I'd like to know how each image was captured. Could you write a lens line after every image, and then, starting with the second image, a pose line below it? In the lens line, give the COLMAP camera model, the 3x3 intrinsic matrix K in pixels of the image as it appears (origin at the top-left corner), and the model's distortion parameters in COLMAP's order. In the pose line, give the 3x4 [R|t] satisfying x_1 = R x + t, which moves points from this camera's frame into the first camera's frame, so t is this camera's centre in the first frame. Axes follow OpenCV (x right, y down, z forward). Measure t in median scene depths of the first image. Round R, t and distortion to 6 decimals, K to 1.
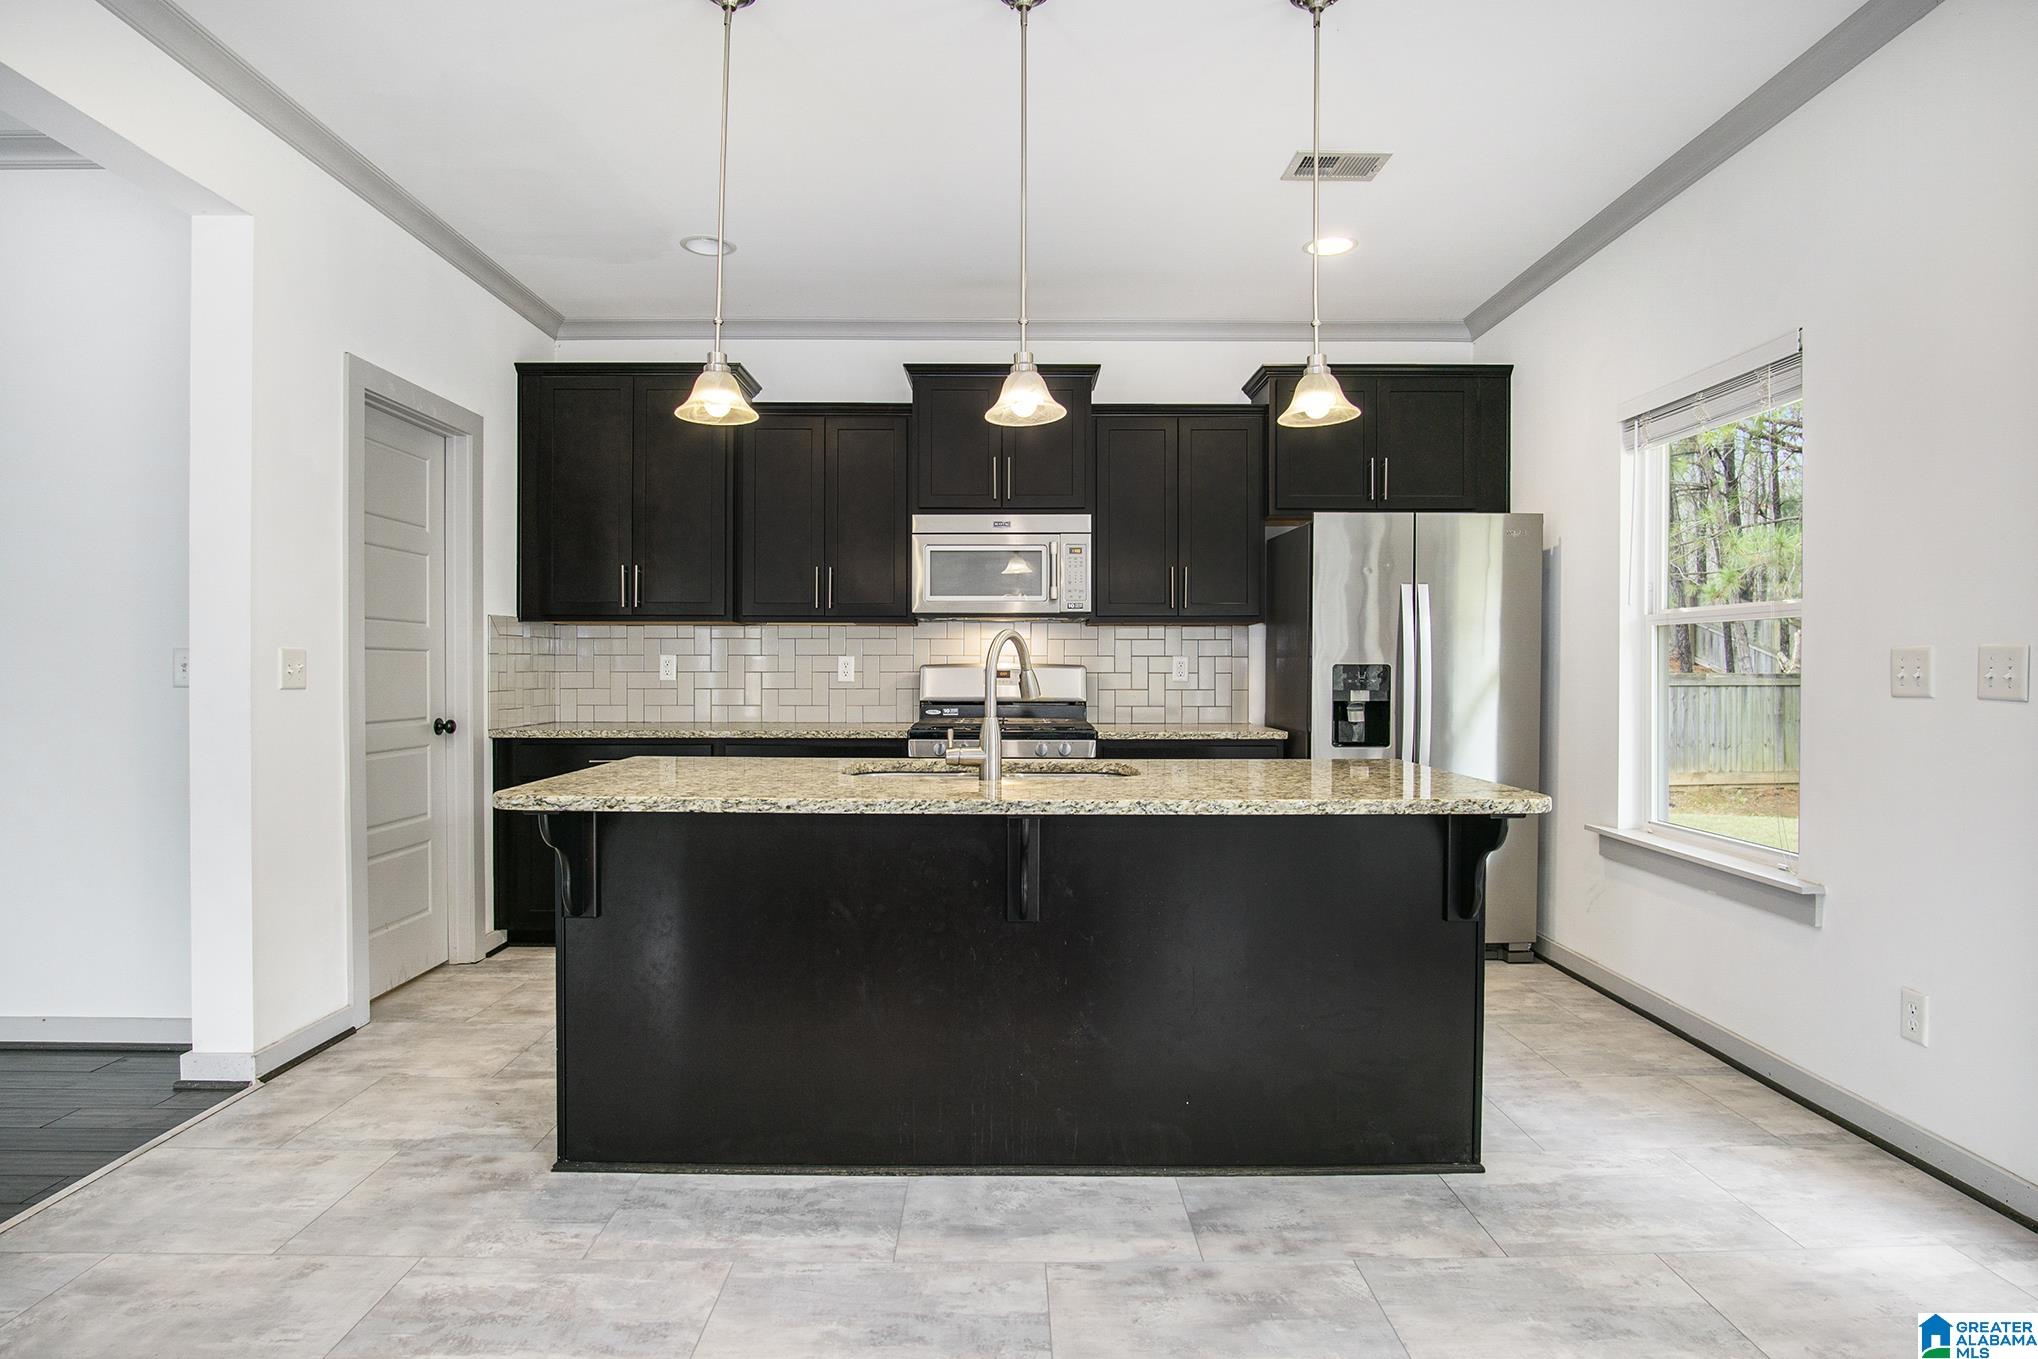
lens RADIAL K [[1101.4, 0, 1012.7], [0, 1101.4, 674.9], [0, 0, 1]] dist [-0.029136, 0.000968]
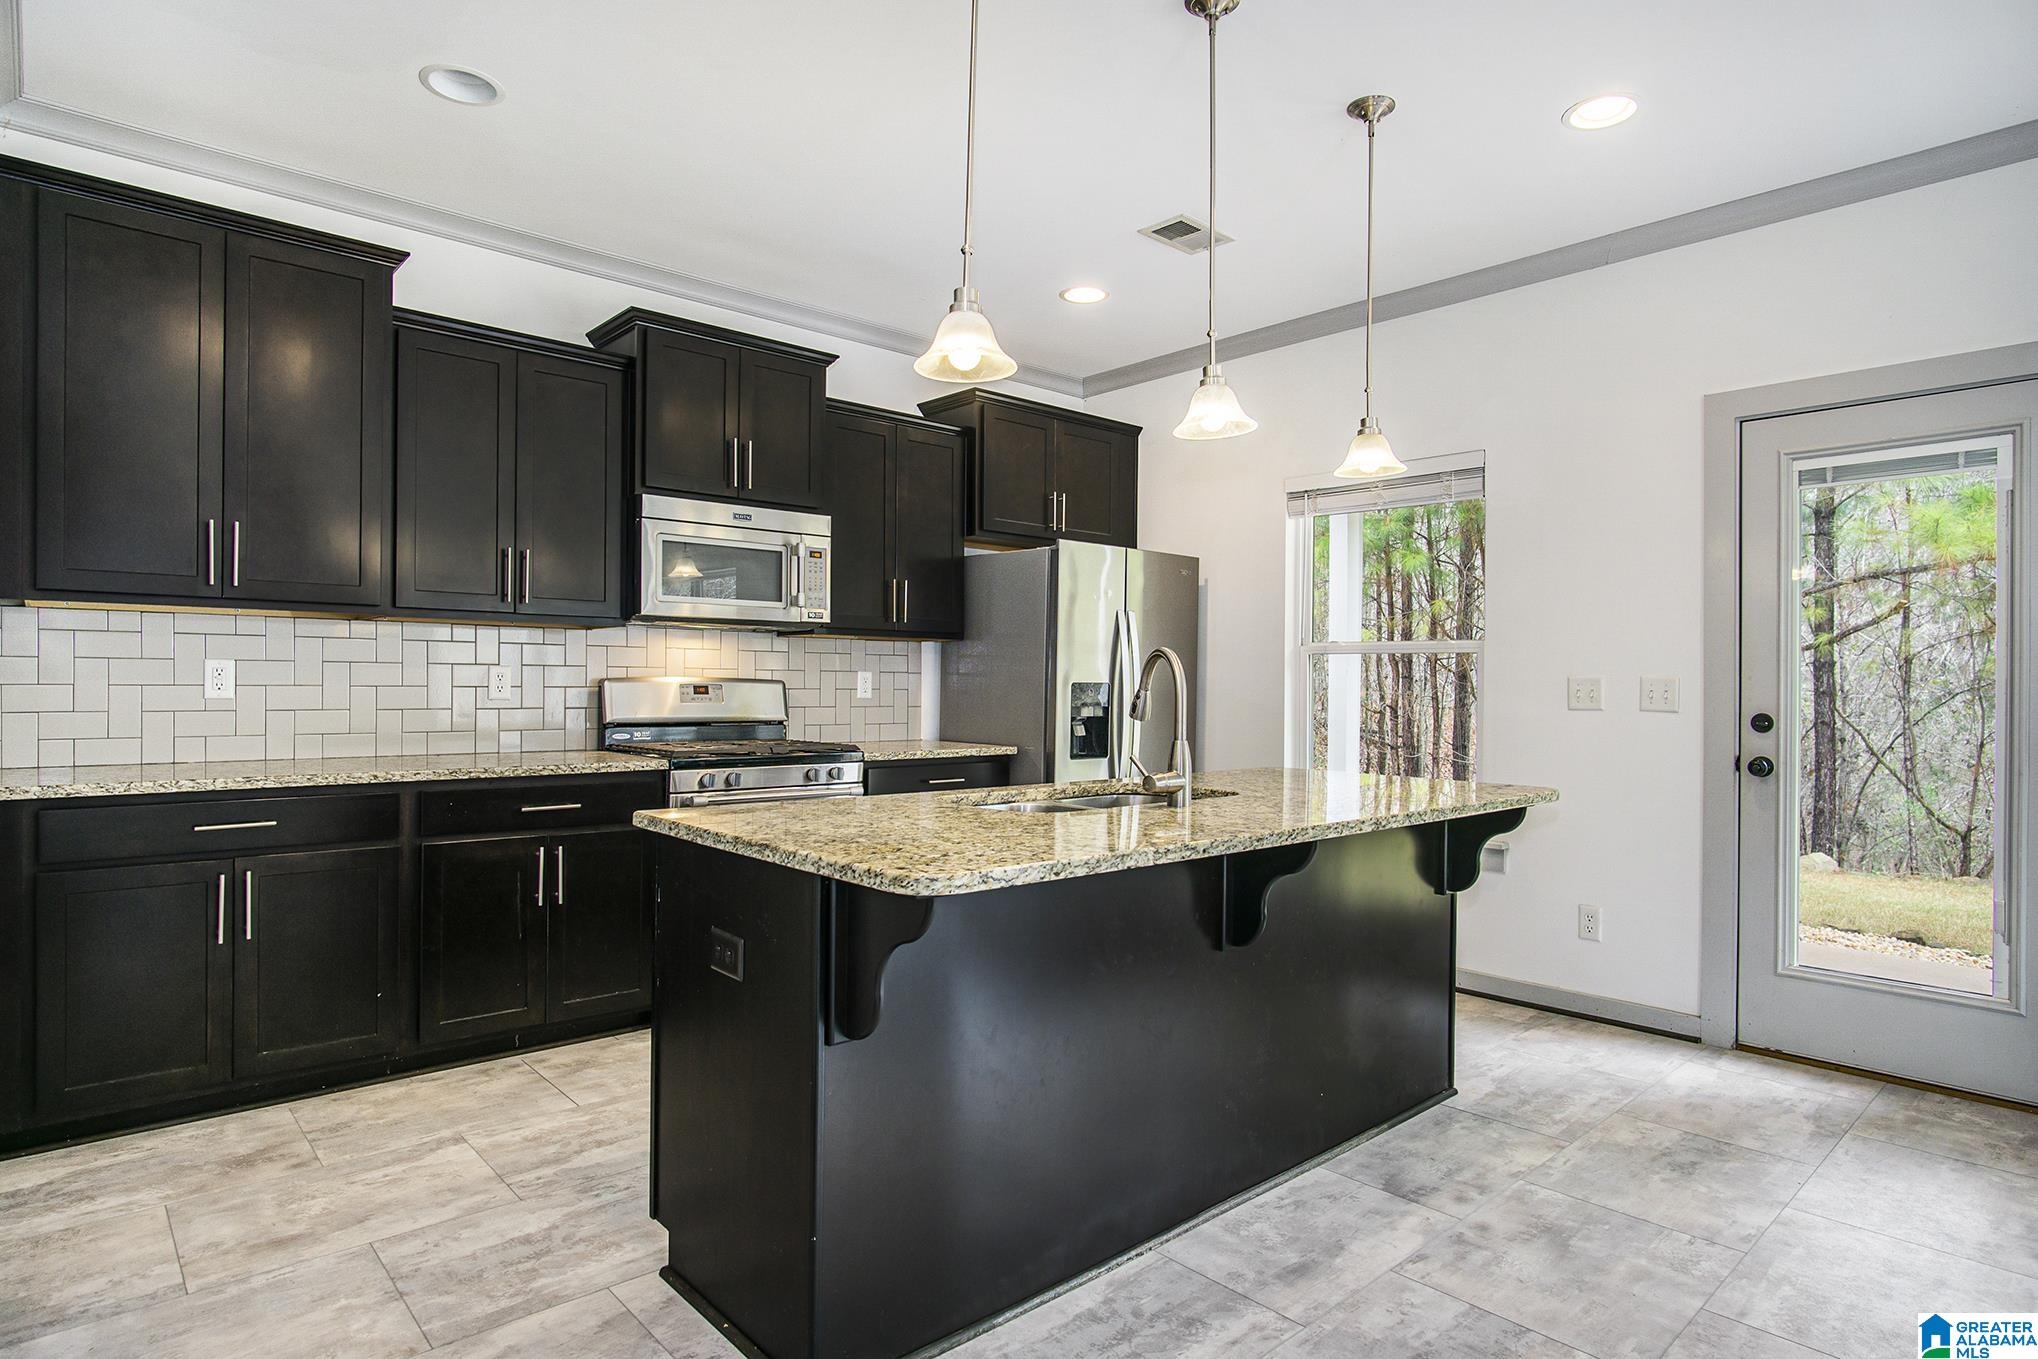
lens RADIAL K [[1094.1, 0, 1025.4], [0, 1094.1, 678.3], [0, 0, 1]] dist [-0.029963, 0.002389]
pose [[0.748697, 0.009660, 0.662842, -0.687714], [-0.004490, 0.999945, -0.009501, -0.005155], [-0.662897, 0.004137, 0.748699, 0.352501]]
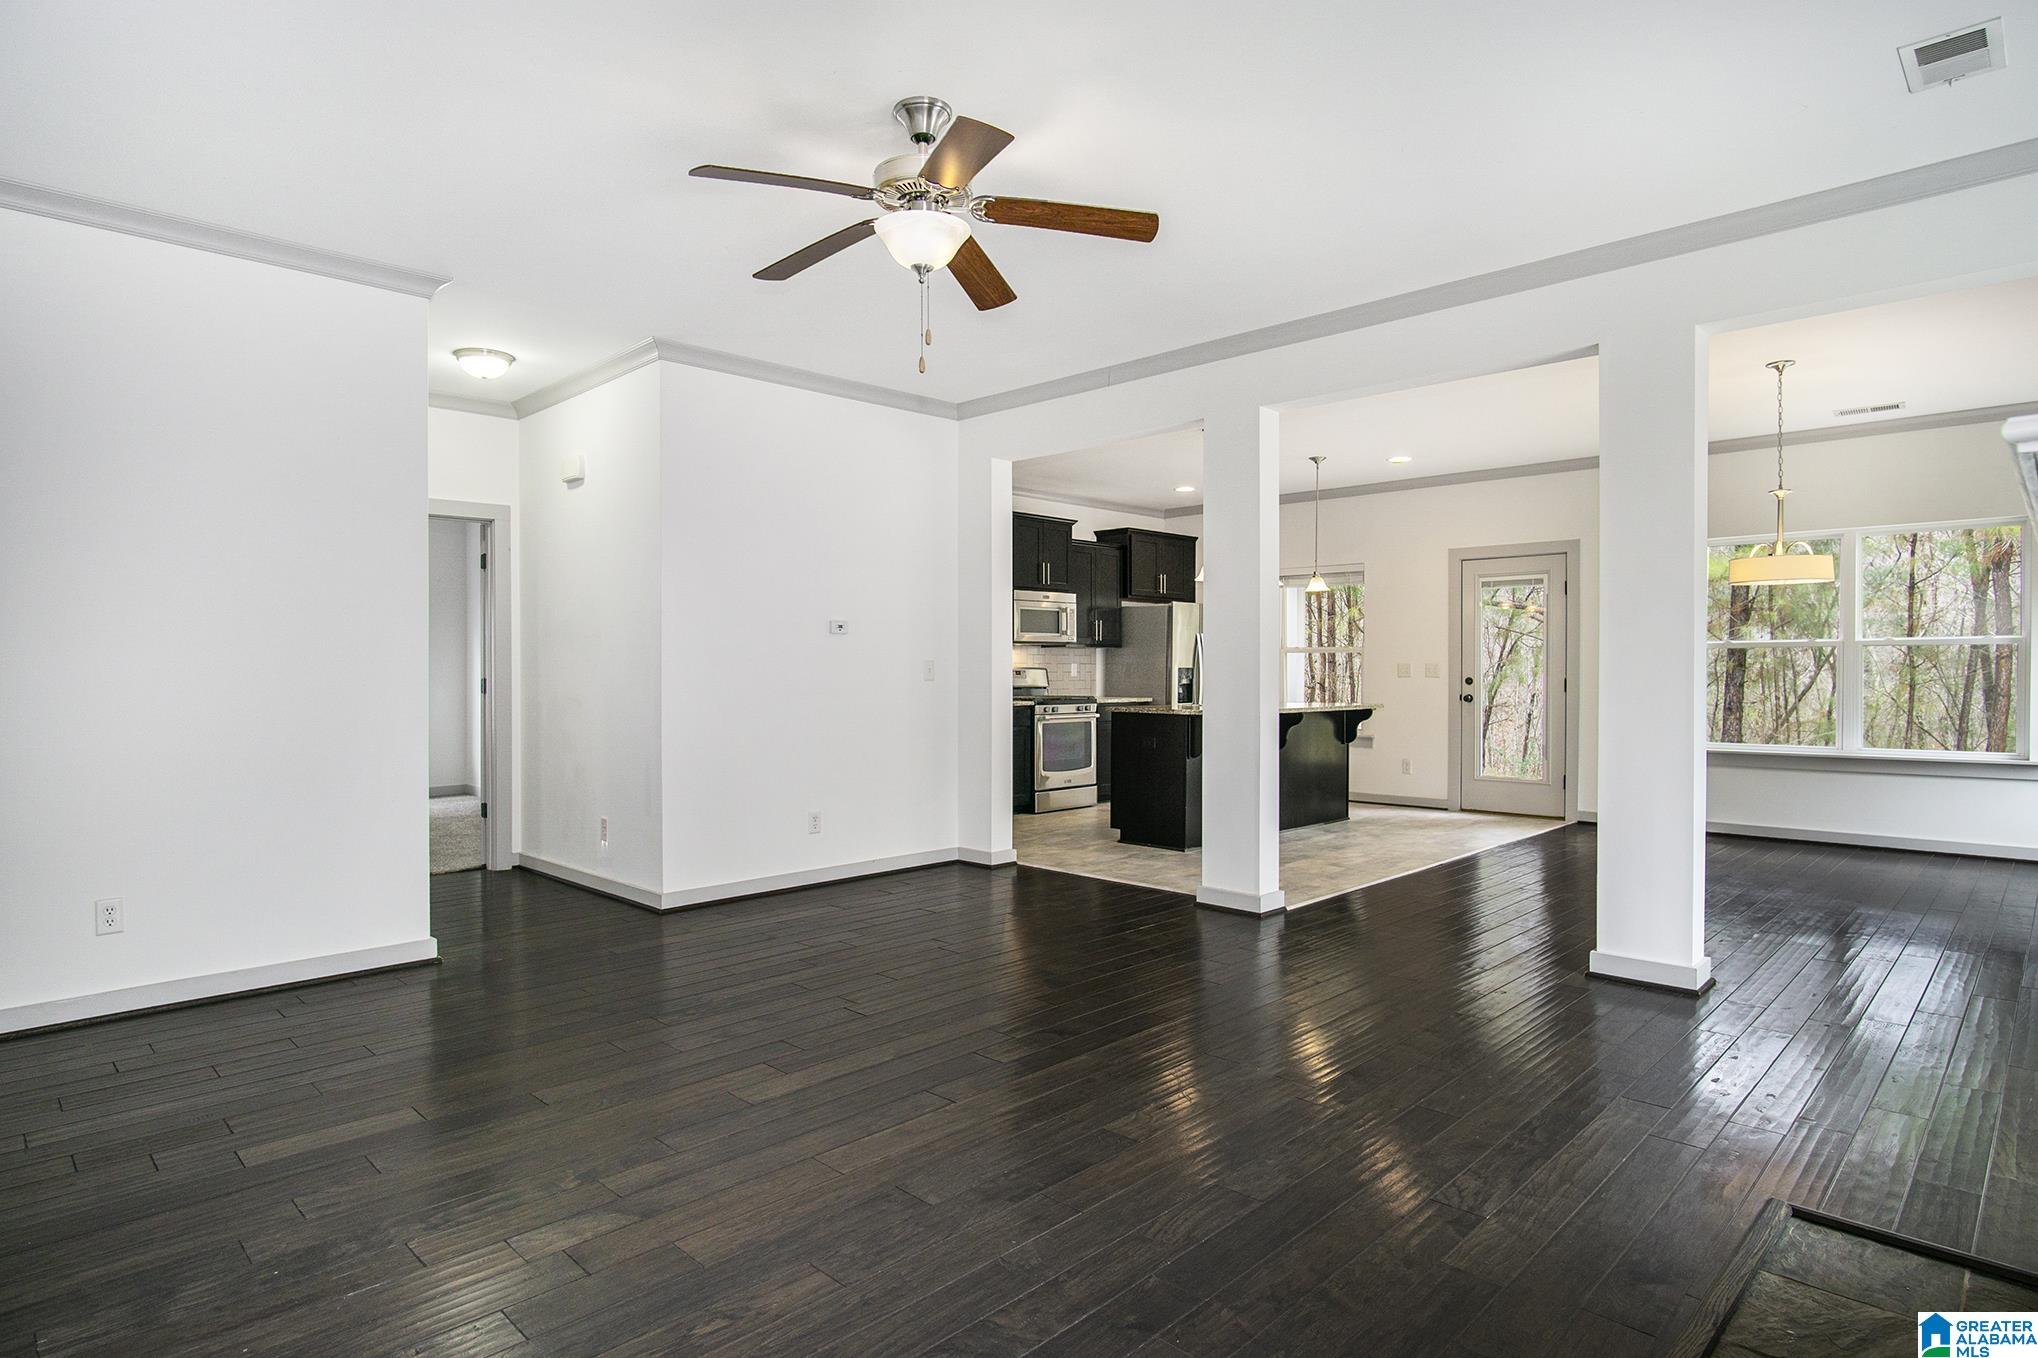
lens RADIAL K [[1101.4, 0, 1012.7], [0, 1101.4, 674.4], [0, 0, 1]] dist [-0.029136, 0.000968]
pose [[0.712257, -0.003901, 0.701908, -2.416097], [0.006003, 0.999982, -0.000533, 0.005335], [-0.701893, 0.004593, 0.712267, -0.619771]]
